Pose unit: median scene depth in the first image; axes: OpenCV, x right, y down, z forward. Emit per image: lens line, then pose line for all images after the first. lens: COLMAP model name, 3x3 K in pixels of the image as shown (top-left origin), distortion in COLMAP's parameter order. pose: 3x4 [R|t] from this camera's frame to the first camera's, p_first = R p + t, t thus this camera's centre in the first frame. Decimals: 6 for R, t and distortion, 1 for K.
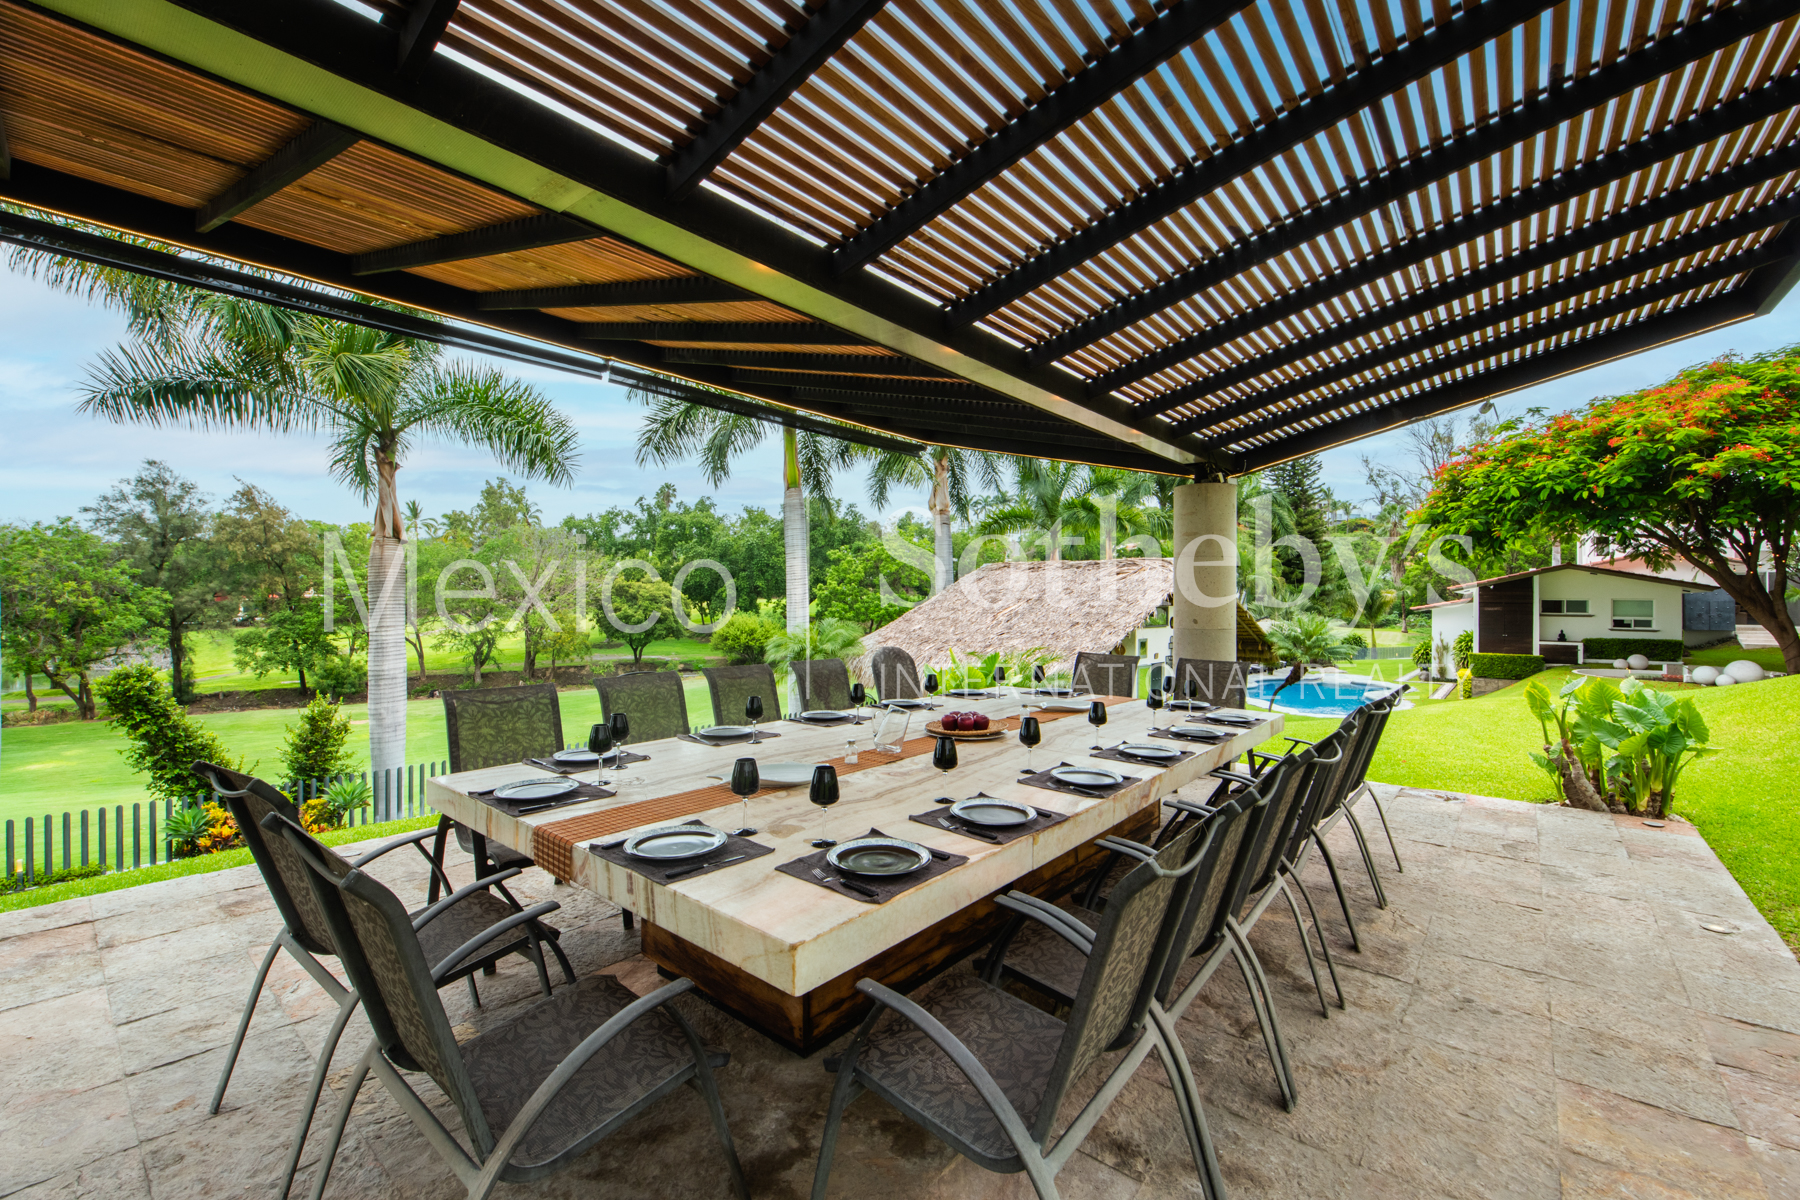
lens RADIAL K [[777.7, 0, 902.5], [0, 777.7, 592.1], [0, 0, 1]] dist [-0.001152, -0.000403]
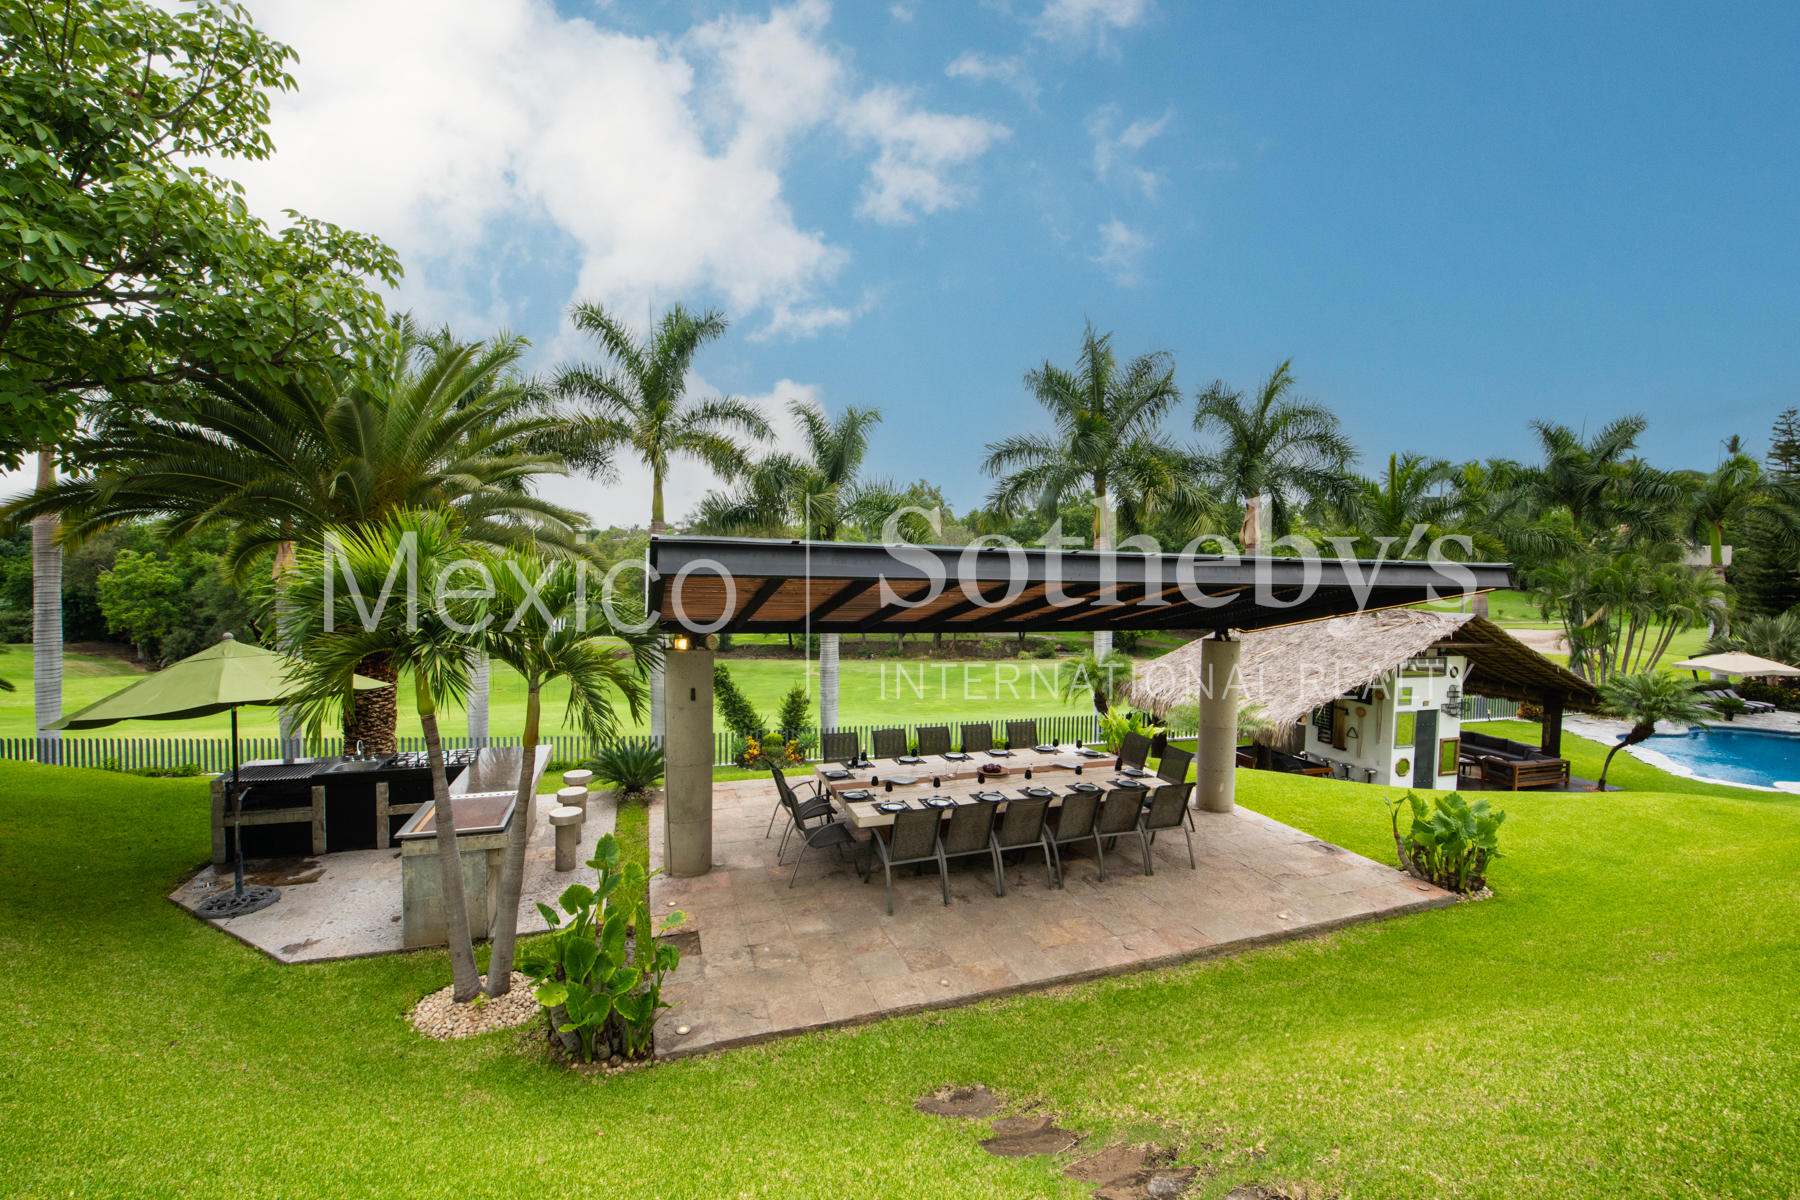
lens RADIAL K [[777.7, 0, 902.5], [0, 777.7, 592.1], [0, 0, 1]] dist [-0.001152, -0.000403]
pose [[0.869709, 0.041068, -0.491854, 0.419566], [-0.018965, 0.998577, 0.049844, -0.210933], [0.493201, -0.034022, 0.869250, -0.533448]]
